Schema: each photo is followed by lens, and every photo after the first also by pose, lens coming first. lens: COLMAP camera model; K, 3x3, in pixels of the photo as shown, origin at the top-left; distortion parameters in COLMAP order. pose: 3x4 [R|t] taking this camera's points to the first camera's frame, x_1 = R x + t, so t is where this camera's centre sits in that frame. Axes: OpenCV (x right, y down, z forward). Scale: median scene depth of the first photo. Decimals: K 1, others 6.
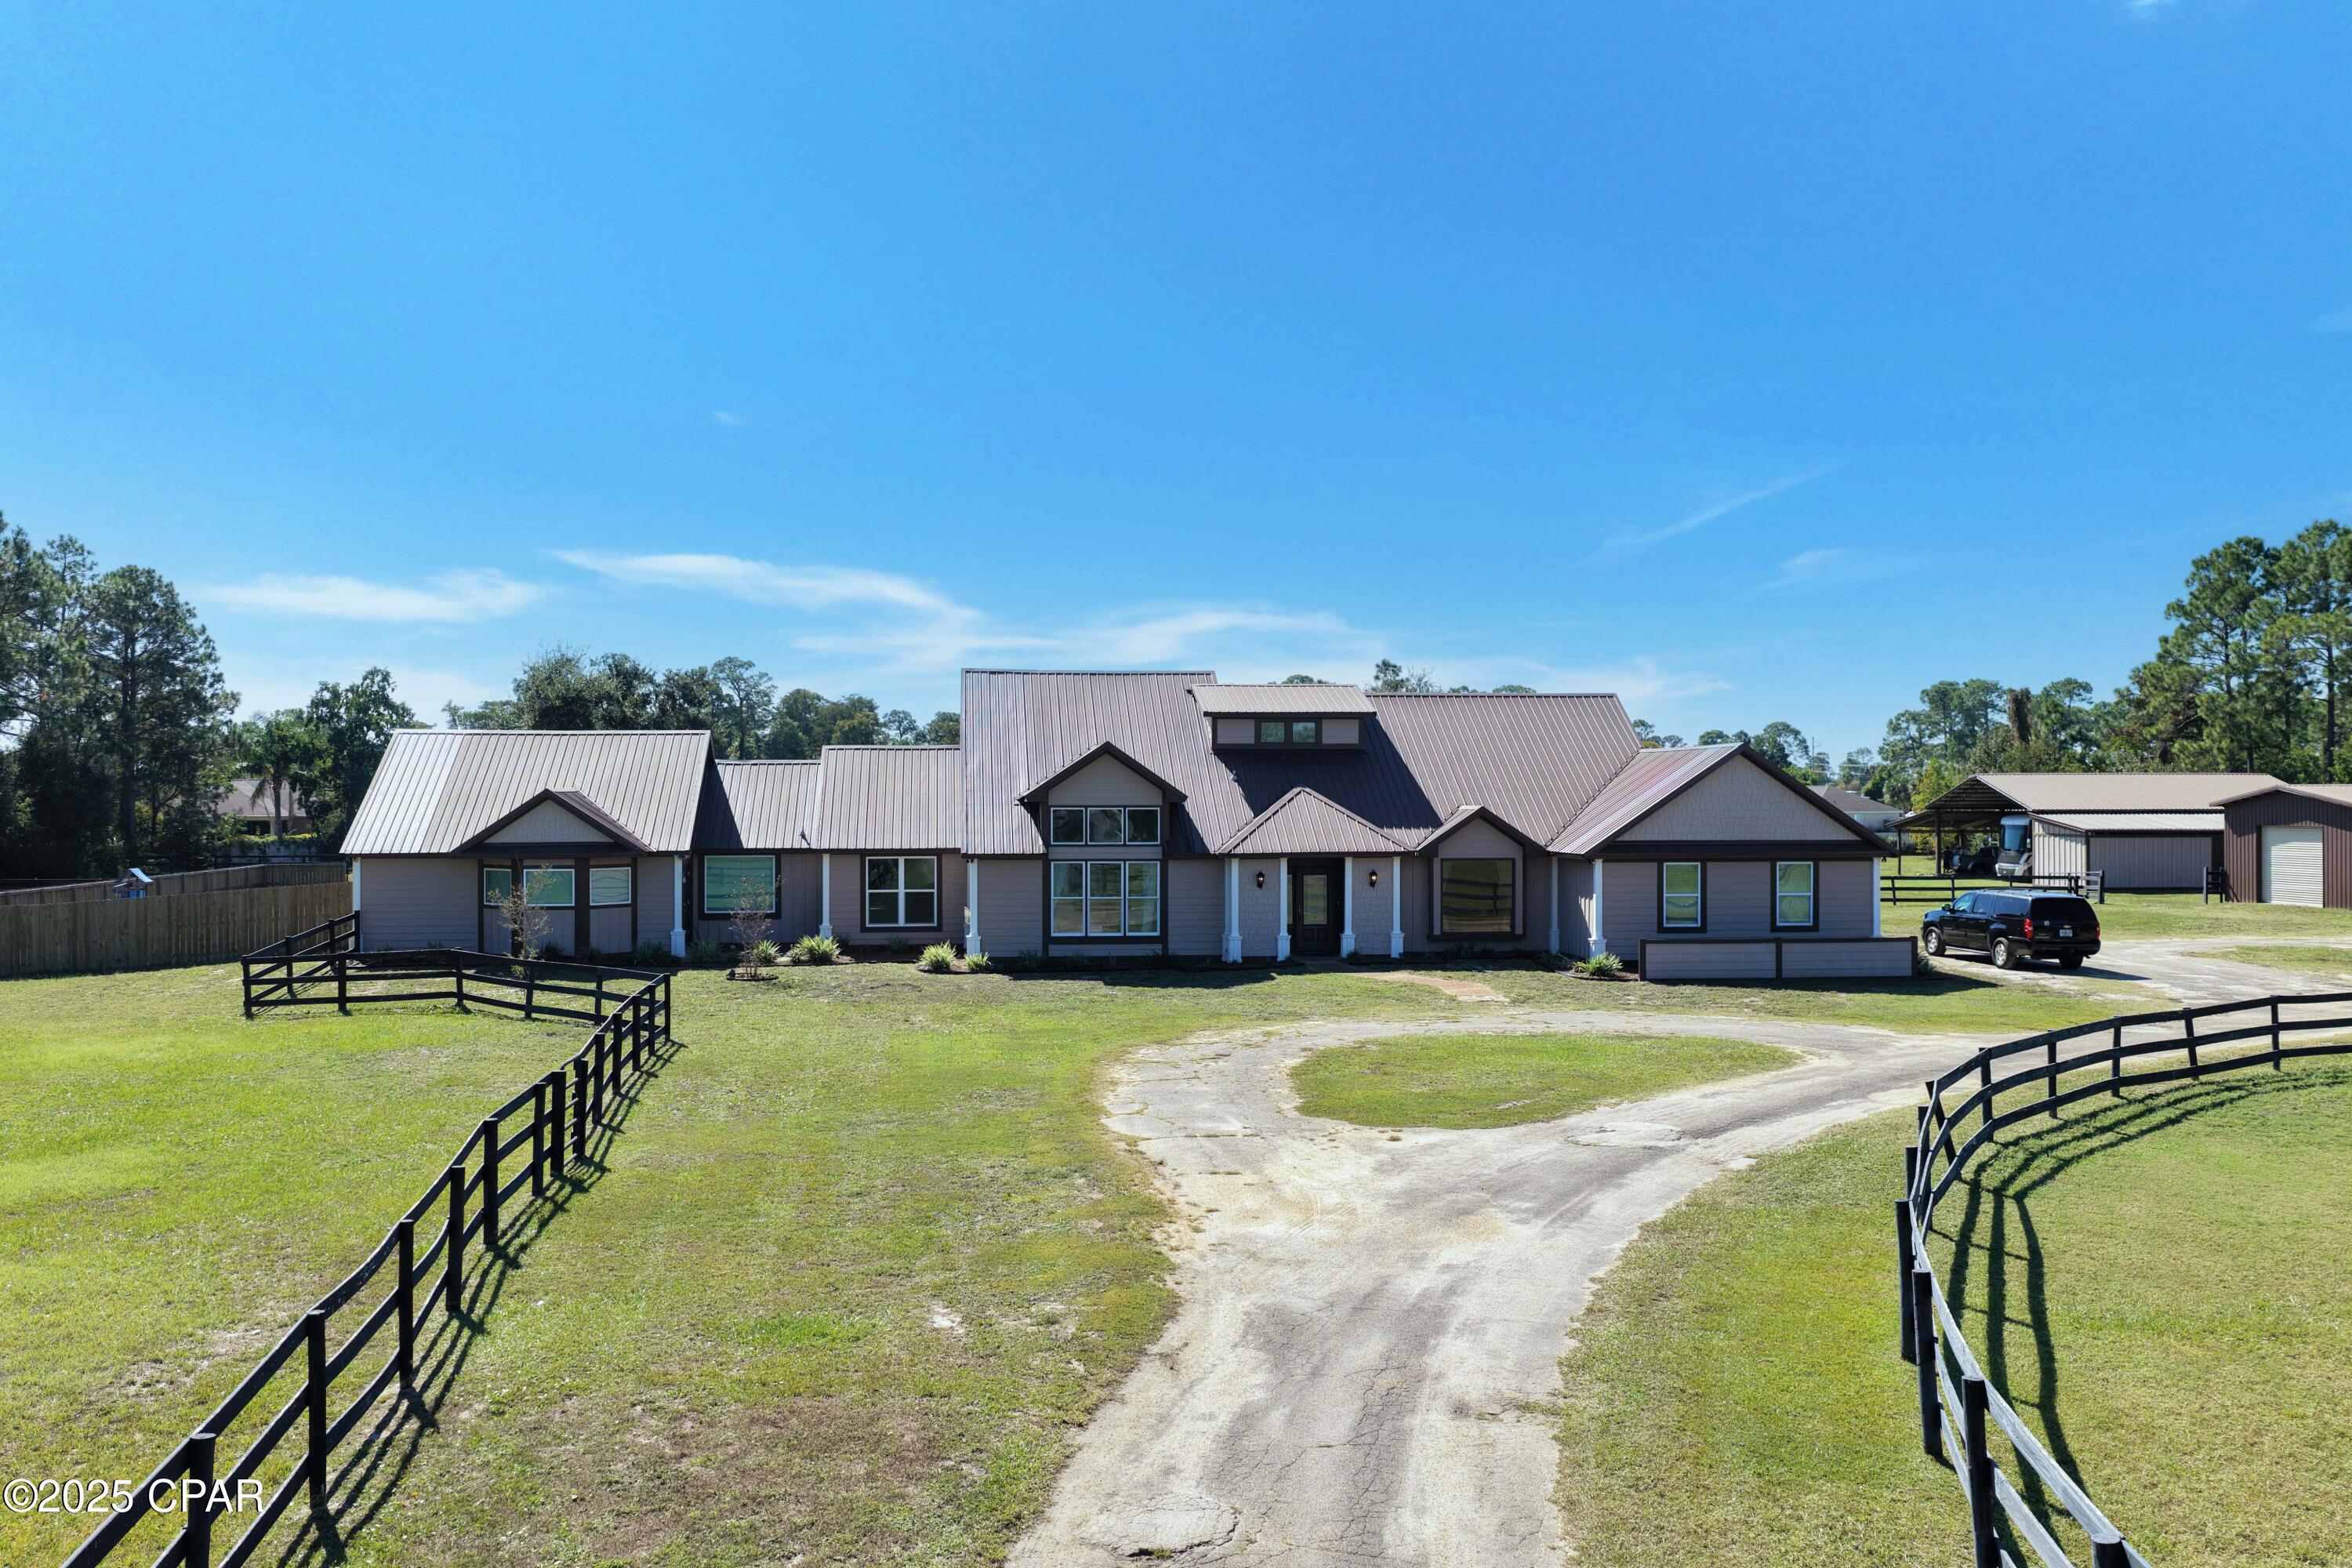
lens RADIAL K [[1953.9, 0, 1181.4], [0, 1953.9, 791.3], [0, 0, 1]] dist [-0.008961, 0.033234]
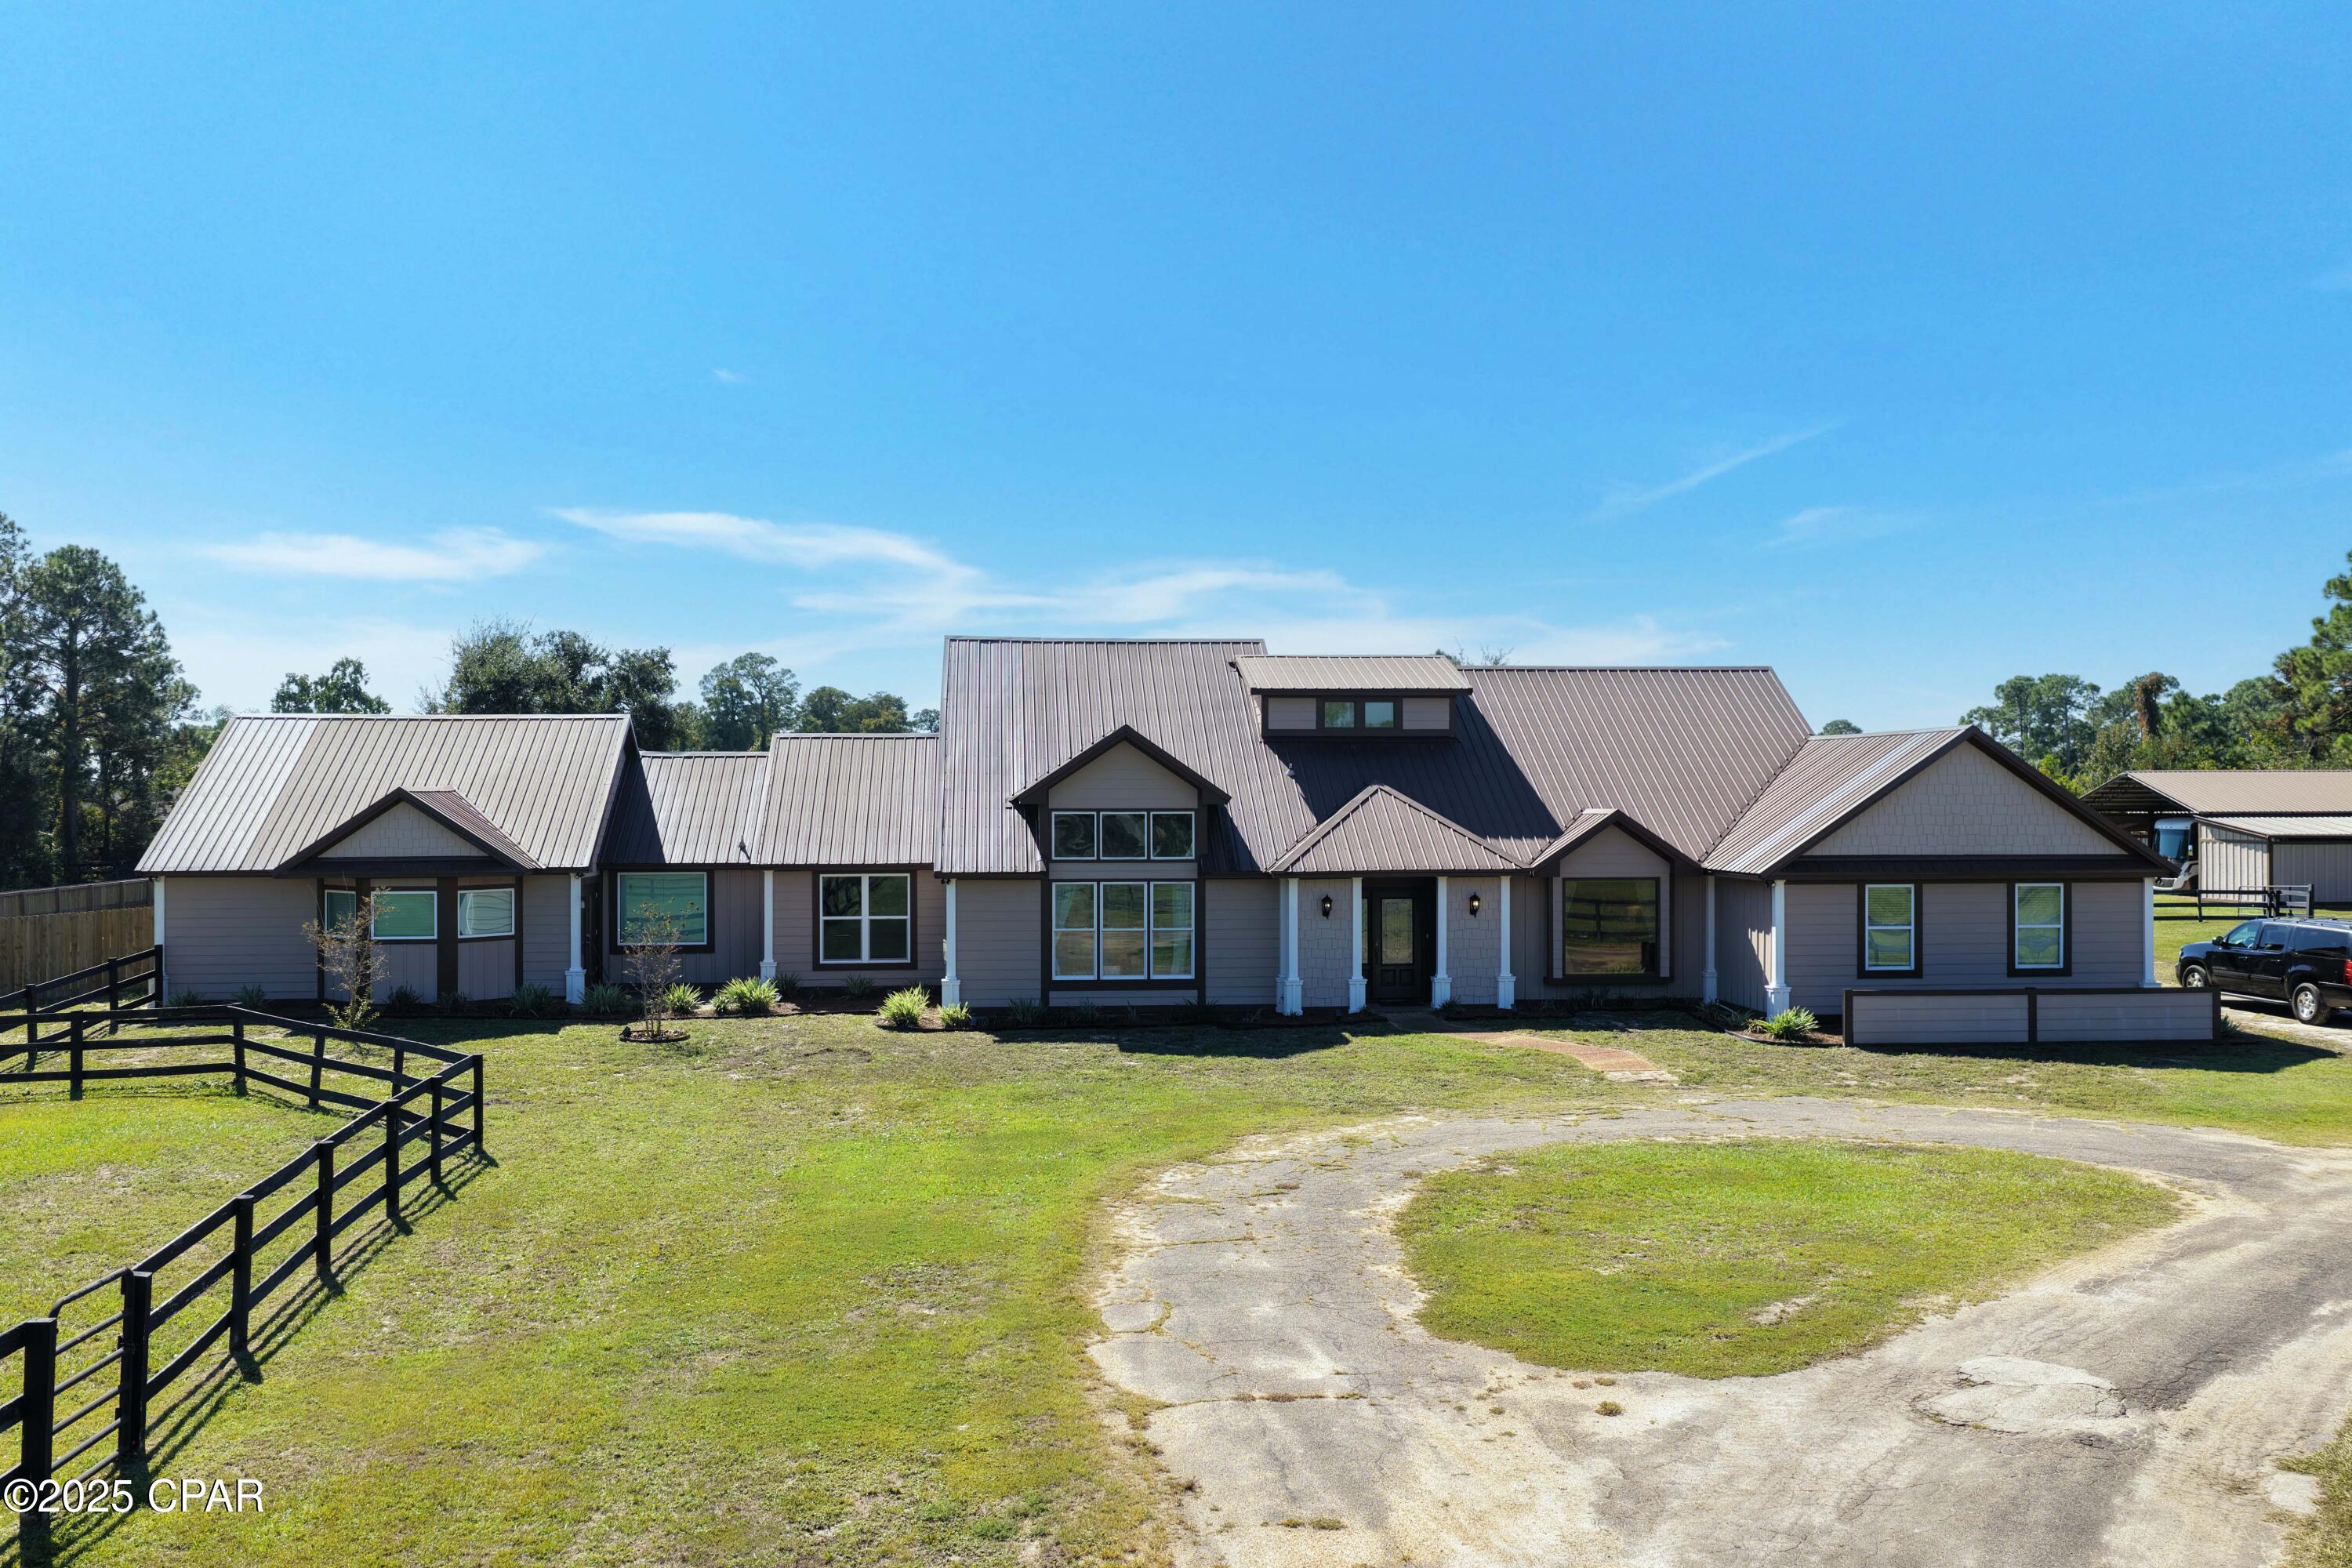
lens RADIAL K [[1953.9, 0, 1178.1], [0, 1953.9, 794.1], [0, 0, 1]] dist [-0.008961, 0.033234]
pose [[0.999773, -0.000549, -0.021302, -0.001143], [0.000565, 1.000000, 0.000777, 0.000879], [0.021302, -0.000789, 0.999773, 0.223996]]
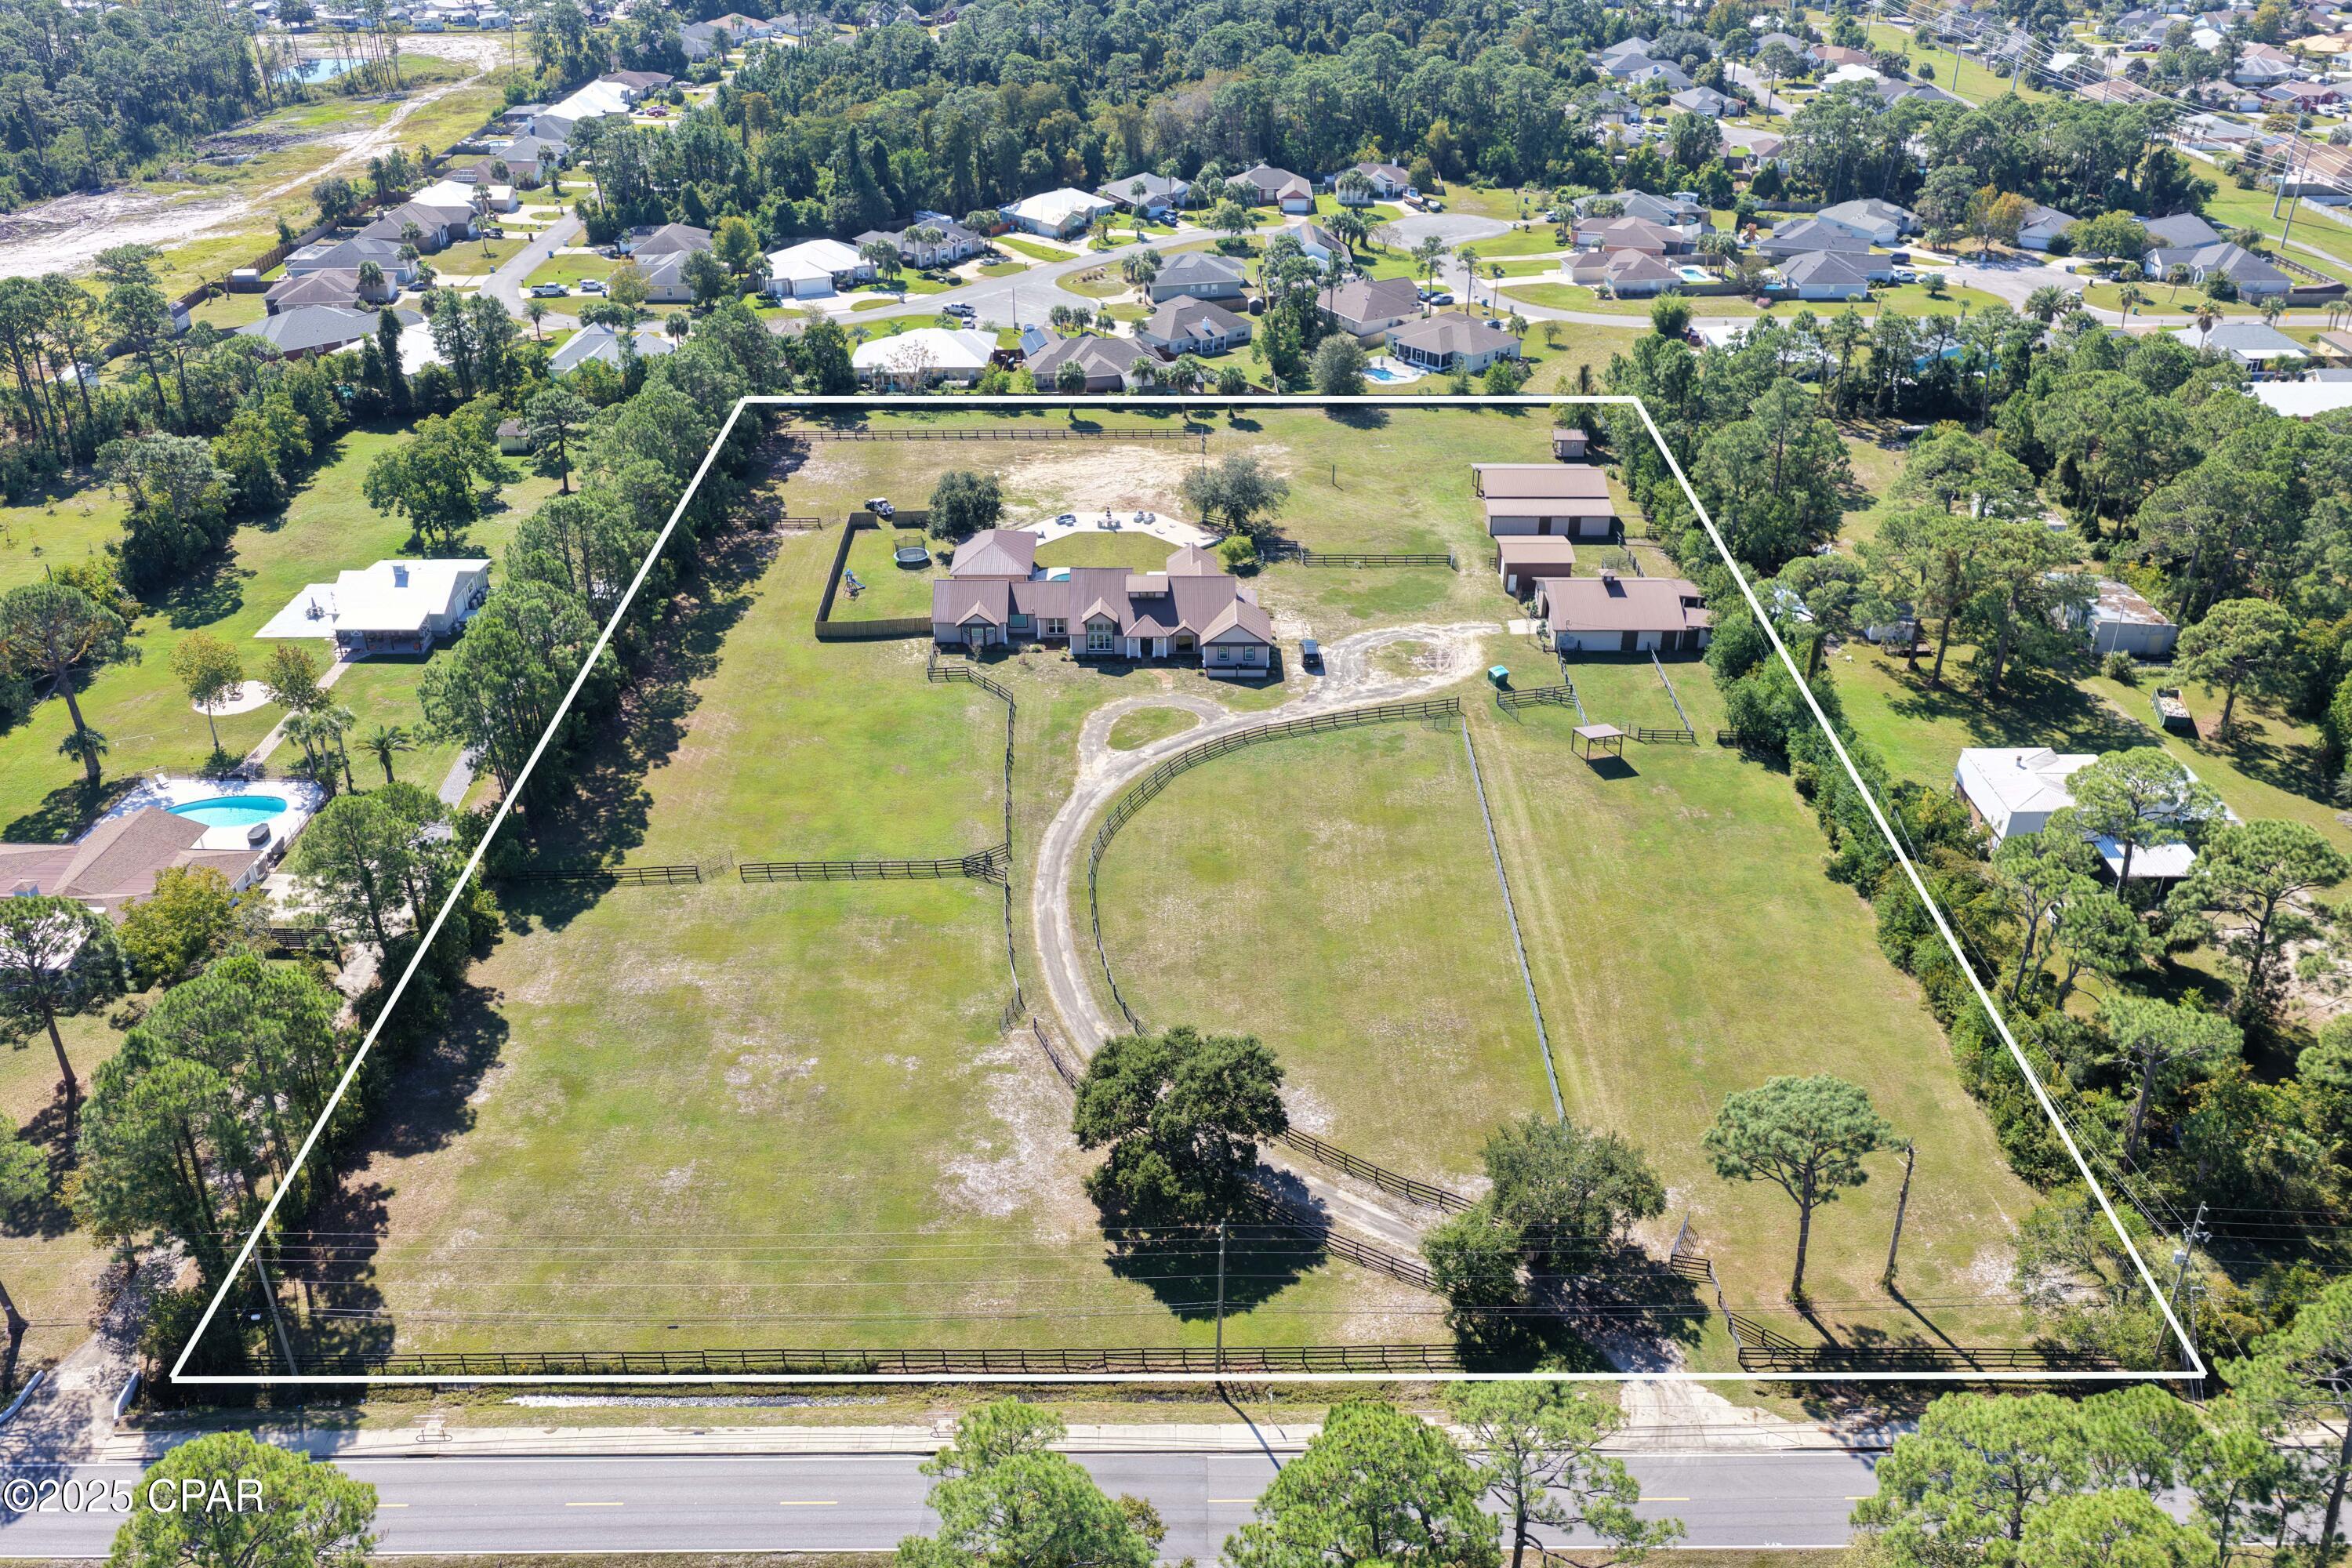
lens RADIAL K [[1953.9, 0, 1180.1], [0, 1953.9, 792.5], [0, 0, 1]] dist [-0.008961, 0.033234]
pose [[0.993517, 0.057646, -0.097980, 0.574902], [-0.003782, 0.878177, 0.478320, -1.714036], [0.113617, -0.474849, 0.872702, -2.927685]]
